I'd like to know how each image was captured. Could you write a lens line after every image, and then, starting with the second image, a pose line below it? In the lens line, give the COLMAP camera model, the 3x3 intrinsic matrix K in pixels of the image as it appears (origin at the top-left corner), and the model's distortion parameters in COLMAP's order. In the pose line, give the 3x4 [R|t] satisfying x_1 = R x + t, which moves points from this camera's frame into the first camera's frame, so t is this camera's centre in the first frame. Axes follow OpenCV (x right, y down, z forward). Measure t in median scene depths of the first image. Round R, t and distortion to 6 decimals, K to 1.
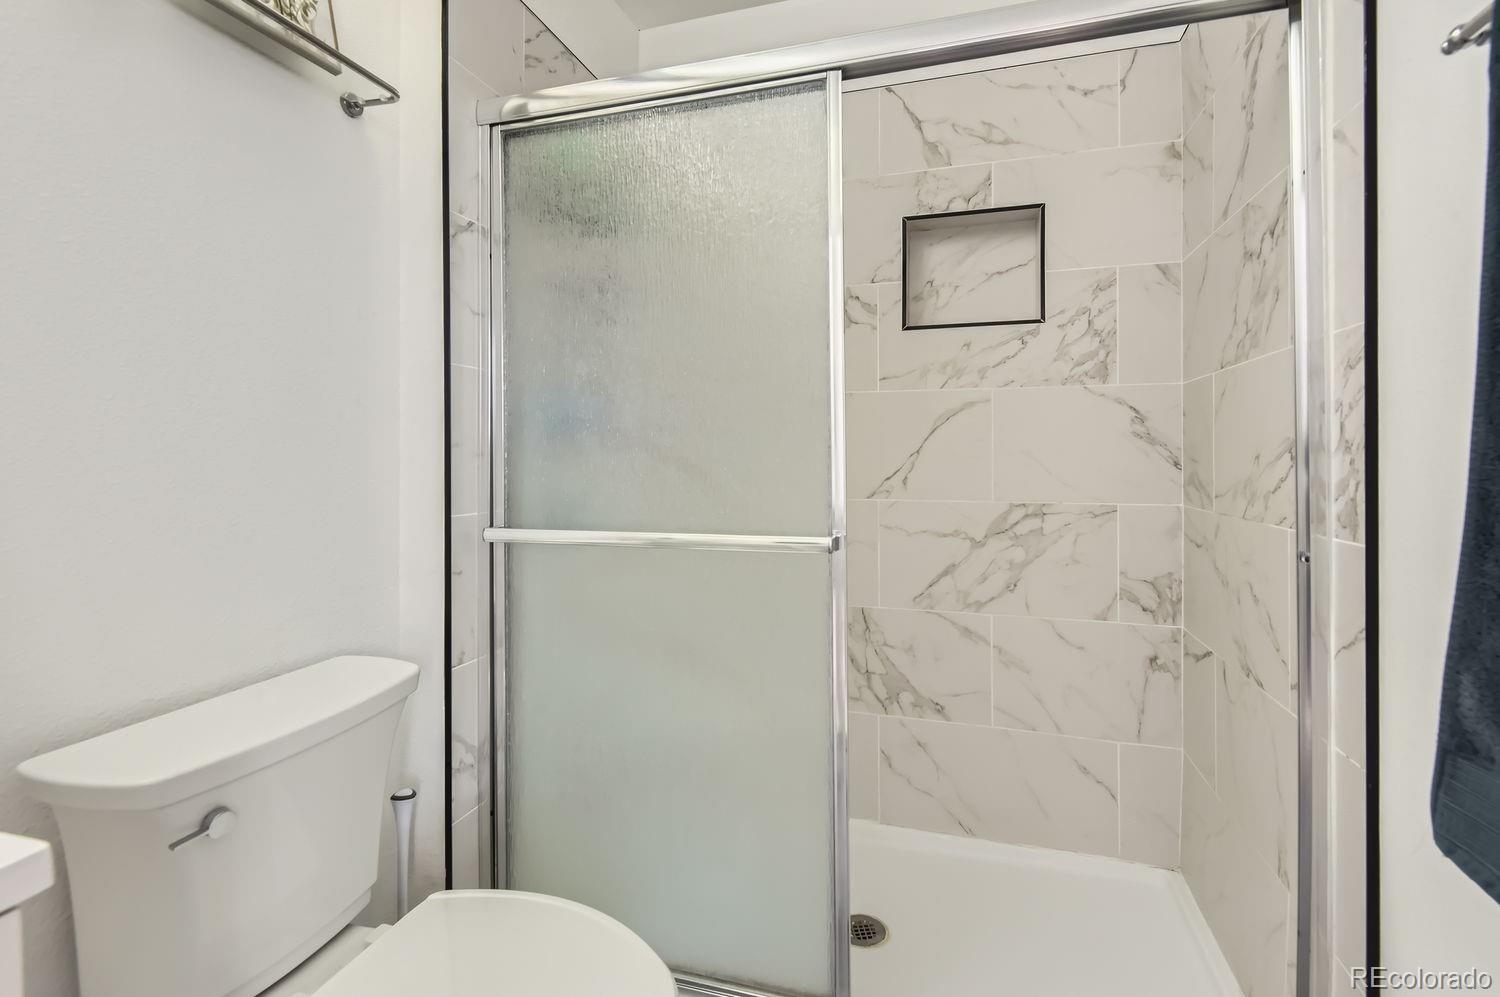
lens RADIAL K [[707.6, 0, 750.5], [0, 707.6, 457.6], [0, 0, 1]] dist [0.000648, -0.000330]
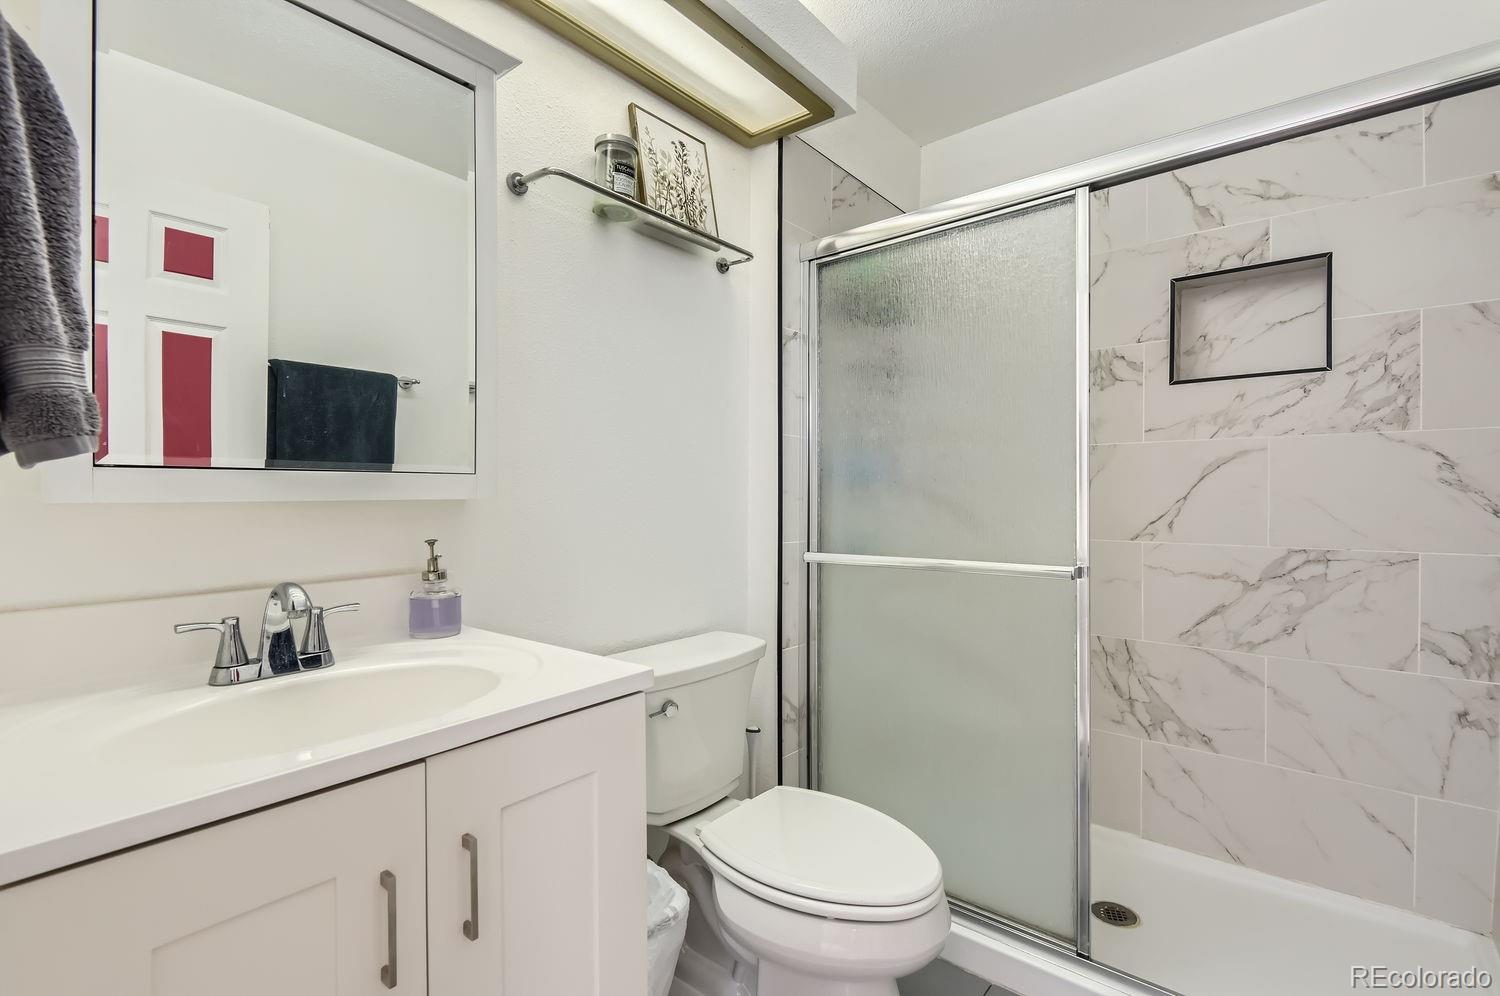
lens RADIAL K [[686.6, 0, 730.3], [0, 686.6, 500.5], [0, 0, 1]] dist [-0.001174, -0.000602]
pose [[0.910229, 0.005803, -0.414066, 0.044973], [-0.005757, 0.999983, 0.001360, -0.002206], [0.414066, 0.001146, 0.910246, -0.254442]]
